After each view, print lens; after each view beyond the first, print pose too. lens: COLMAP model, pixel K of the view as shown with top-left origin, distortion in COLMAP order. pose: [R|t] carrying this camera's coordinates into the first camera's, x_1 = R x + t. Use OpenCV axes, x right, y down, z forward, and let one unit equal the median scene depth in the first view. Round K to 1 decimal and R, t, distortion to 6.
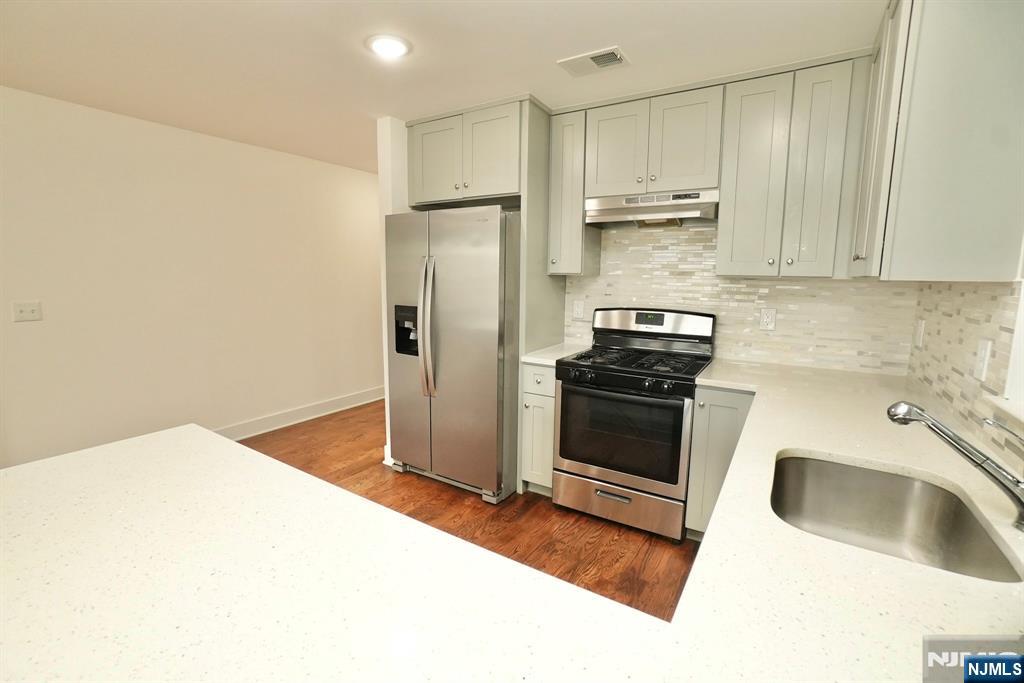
lens RADIAL K [[453.5, 0, 508.3], [0, 453.5, 339.1], [0, 0, 1]] dist [-0.055948, 0.020441]
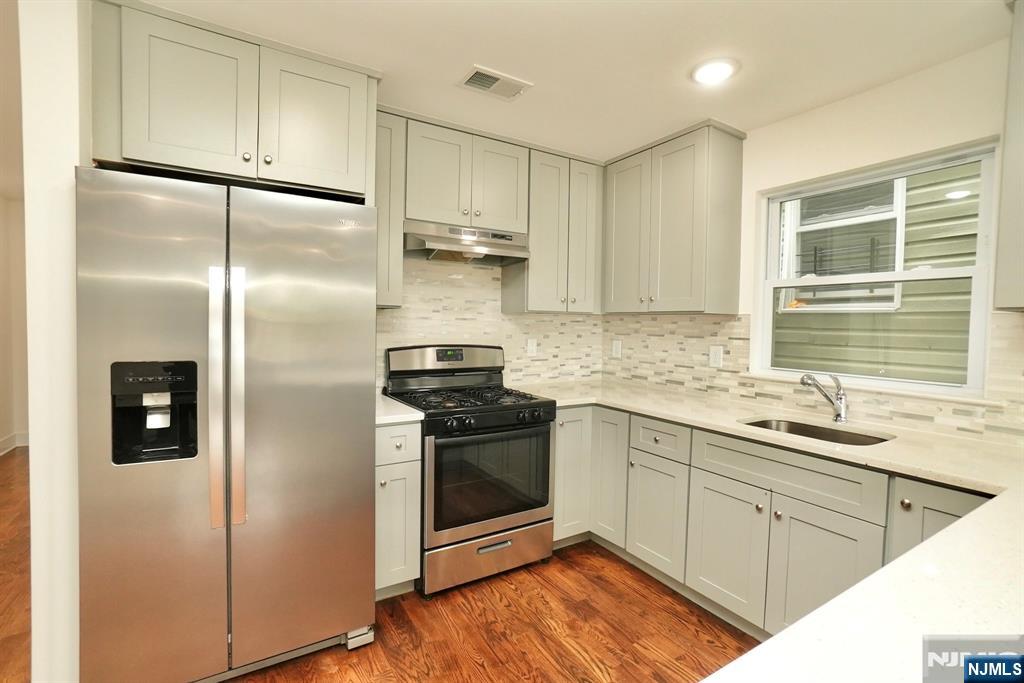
lens RADIAL K [[453.5, 0, 508.3], [0, 453.5, 339.1], [0, 0, 1]] dist [-0.055948, 0.020441]
pose [[0.442418, -0.035265, 0.896115, -0.538531], [0.114401, 0.993282, -0.017391, -0.051097], [-0.889482, 0.110211, 0.443480, 0.495803]]
